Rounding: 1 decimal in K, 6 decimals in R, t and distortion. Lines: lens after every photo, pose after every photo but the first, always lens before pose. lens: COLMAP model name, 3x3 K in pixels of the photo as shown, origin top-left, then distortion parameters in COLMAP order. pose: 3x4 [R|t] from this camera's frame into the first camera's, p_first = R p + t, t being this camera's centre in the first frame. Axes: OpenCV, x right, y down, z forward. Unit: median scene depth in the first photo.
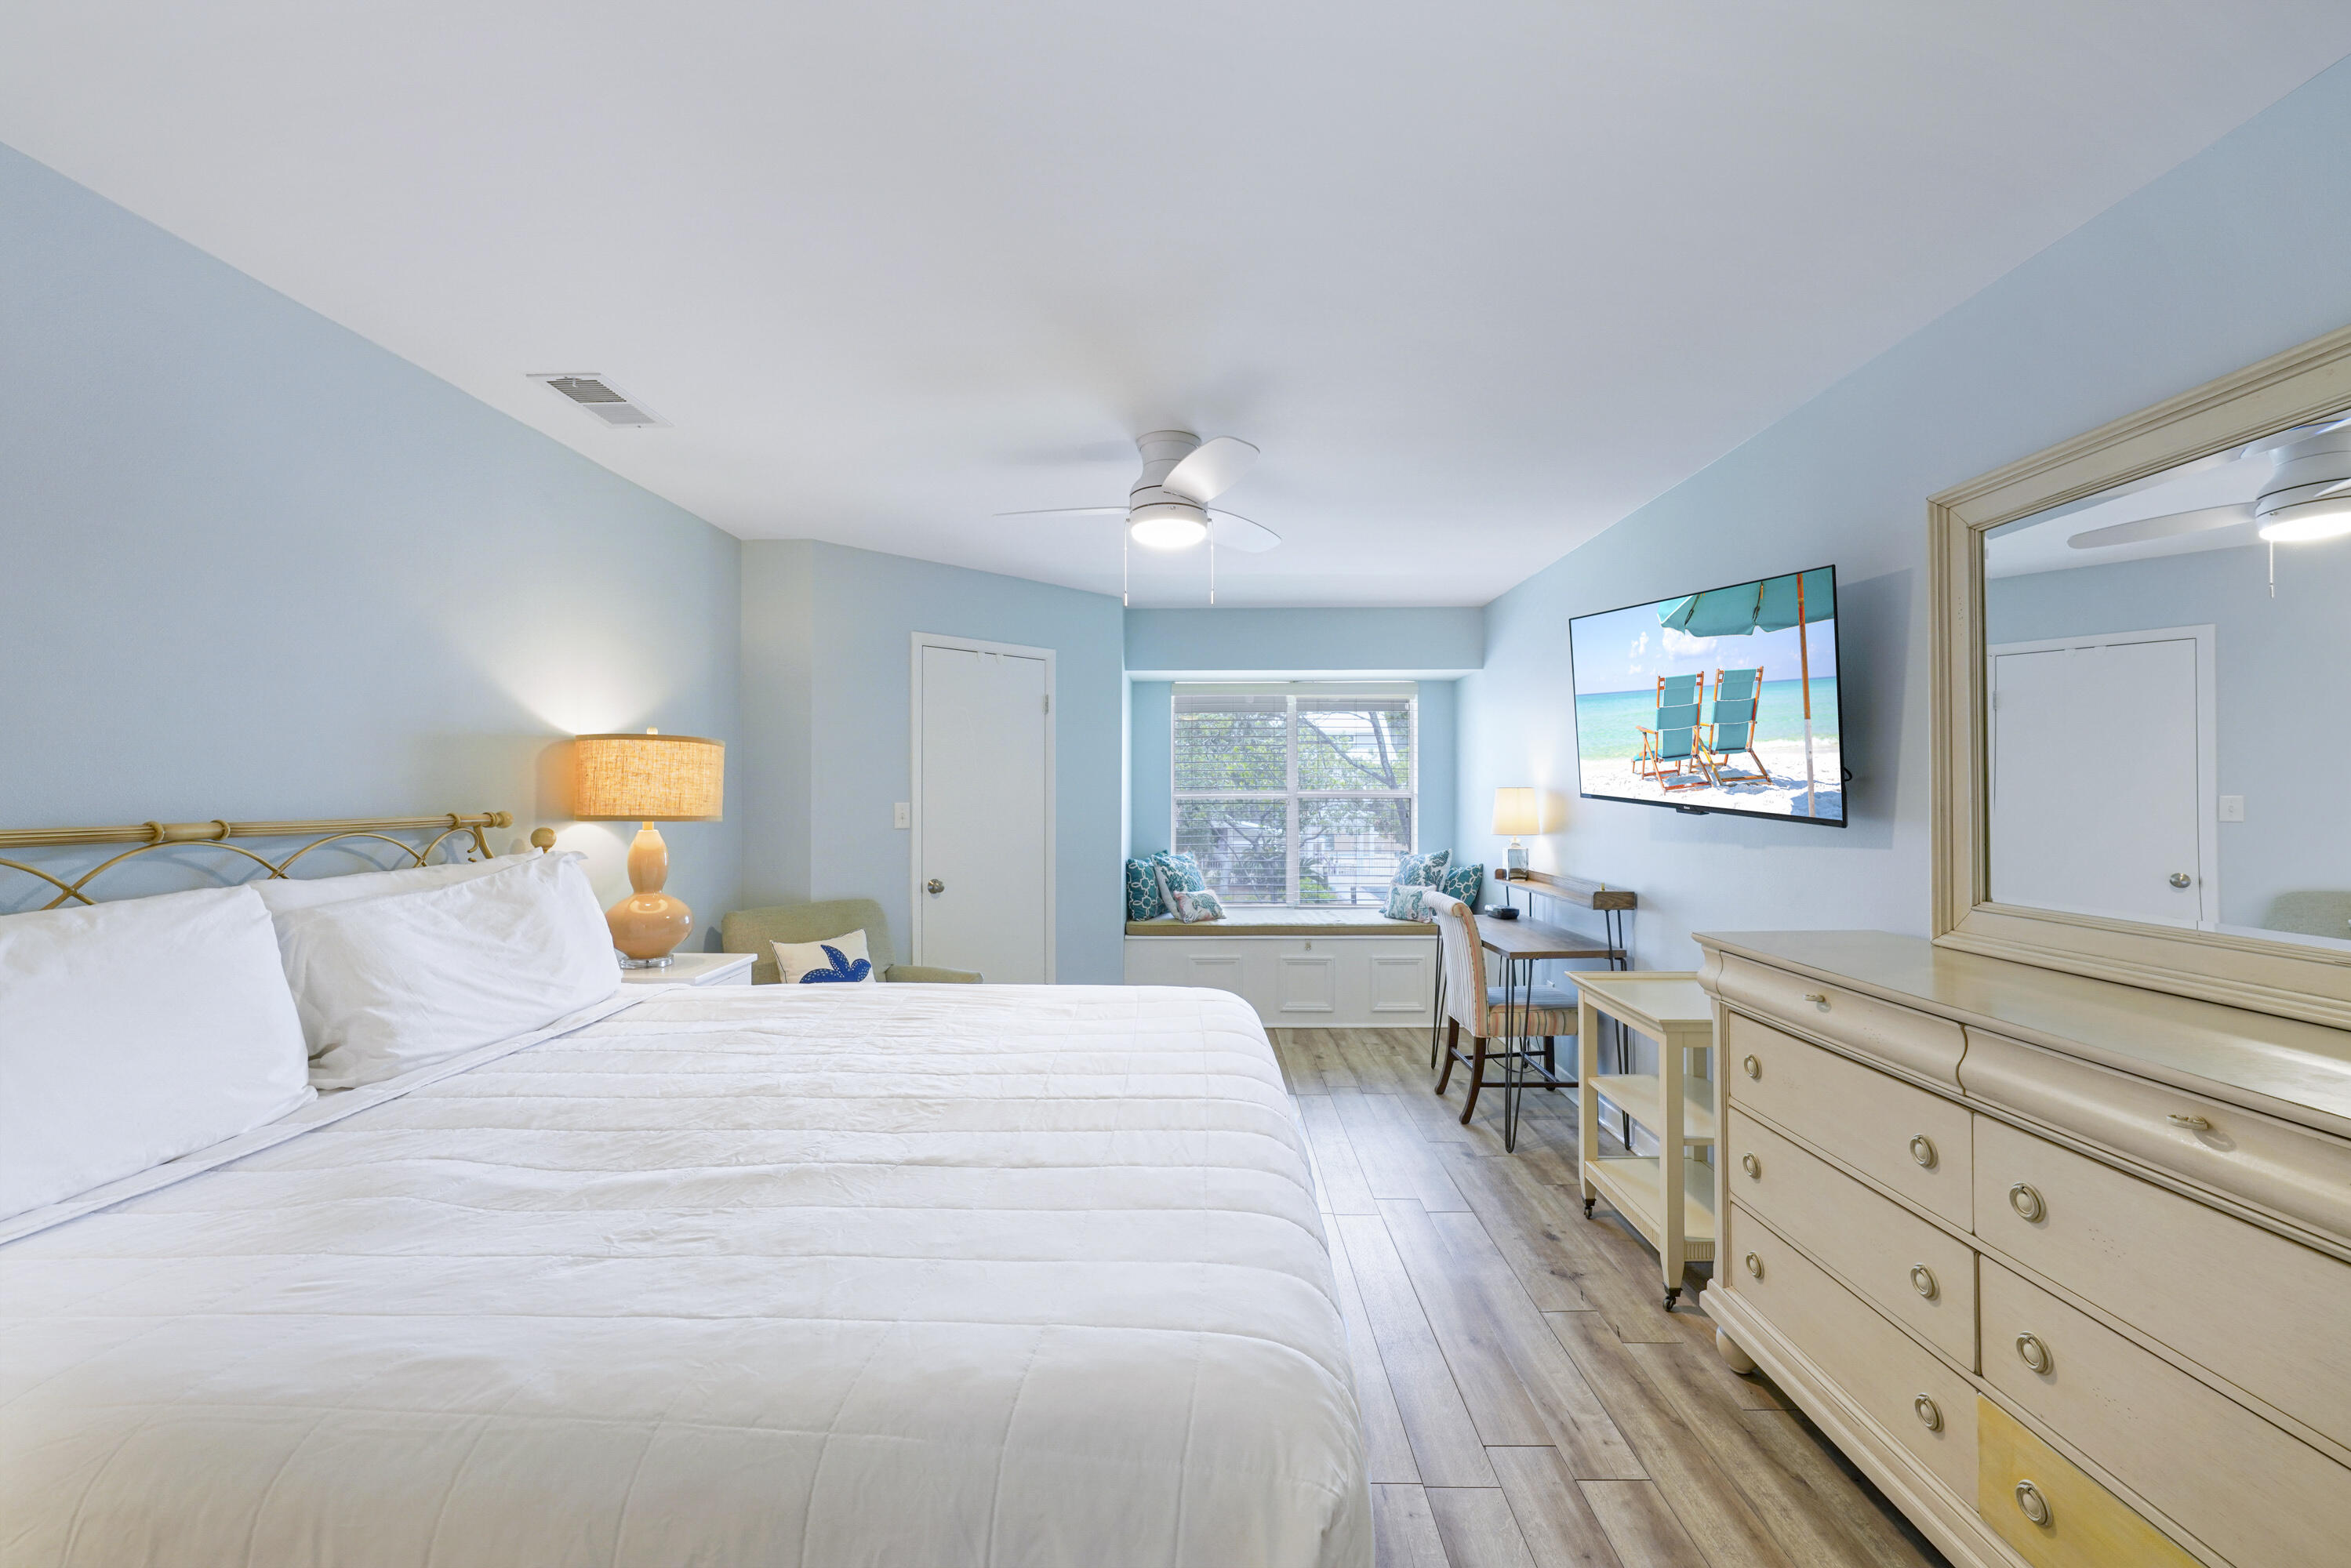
lens RADIAL K [[952.3, 0, 1185.8], [0, 952.3, 781.6], [0, 0, 1]] dist [-0.012773, 0.004016]
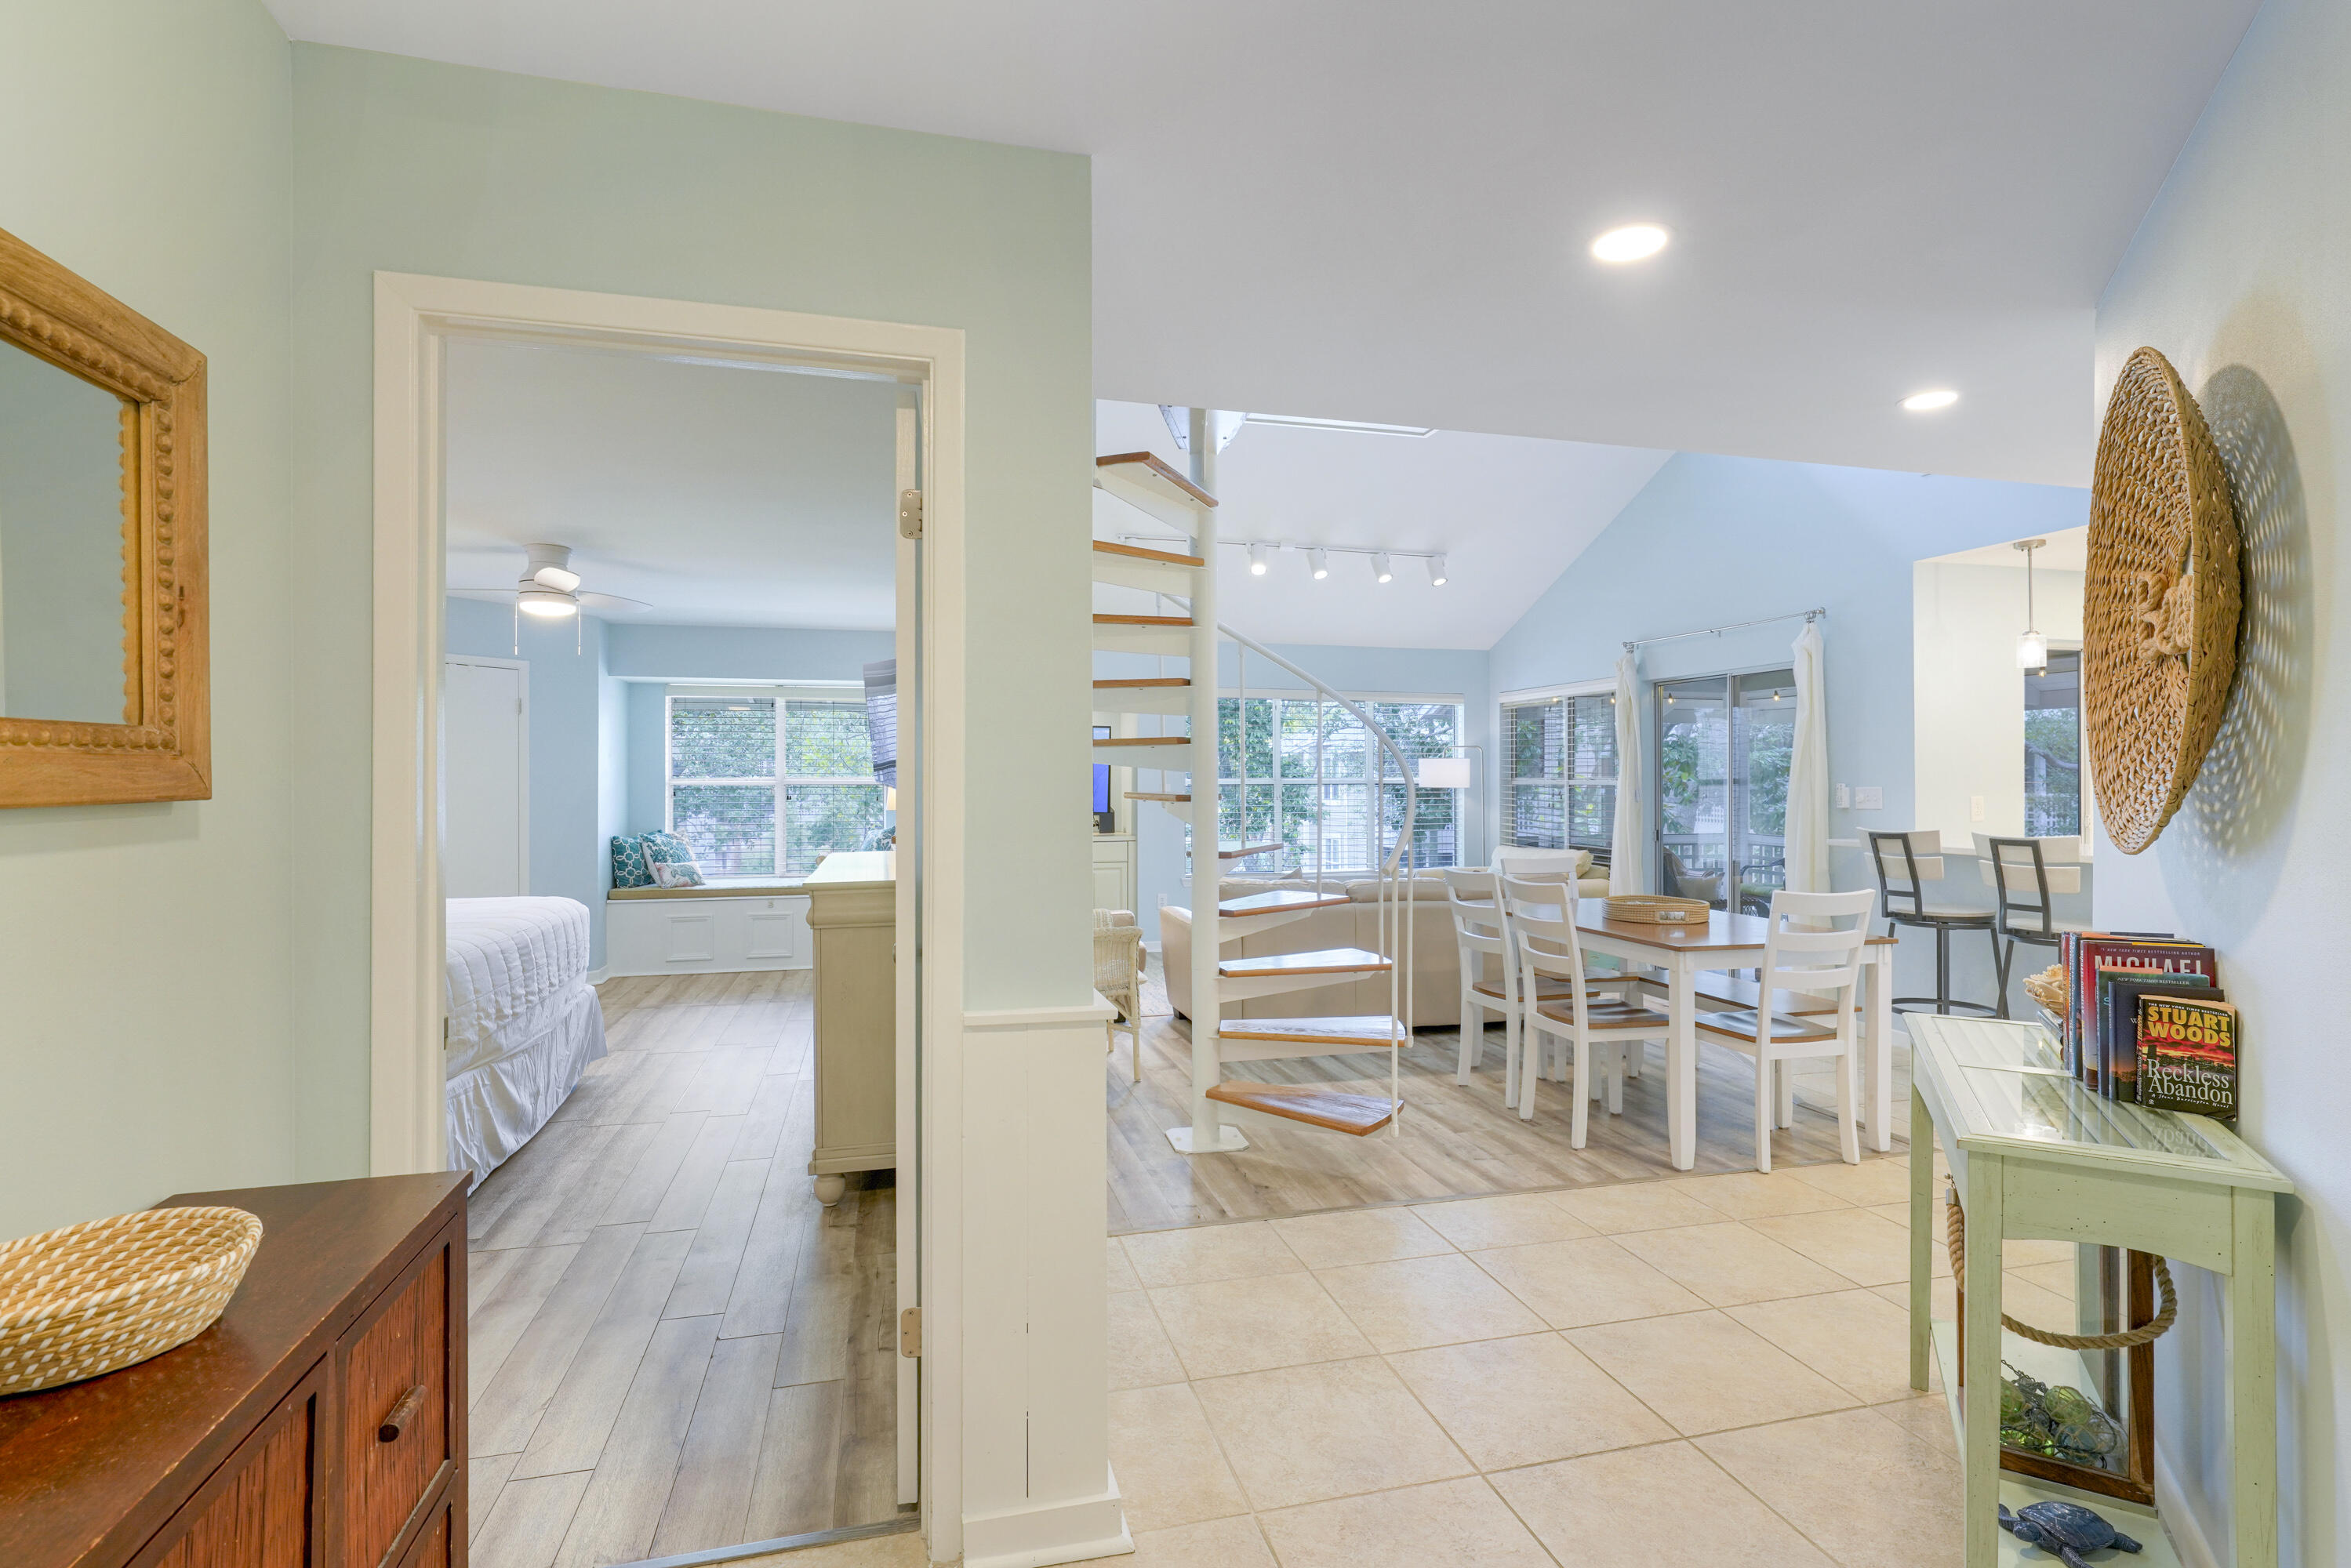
lens RADIAL K [[1118.2, 0, 1194.3], [0, 1118.2, 782.1], [0, 0, 1]] dist [0.003081, 0.000140]
pose [[0.961705, -0.000162, 0.274087, 0.489600], [-0.002673, 0.999947, 0.009970, -0.001617], [-0.274074, -0.010320, 0.961653, -1.022213]]
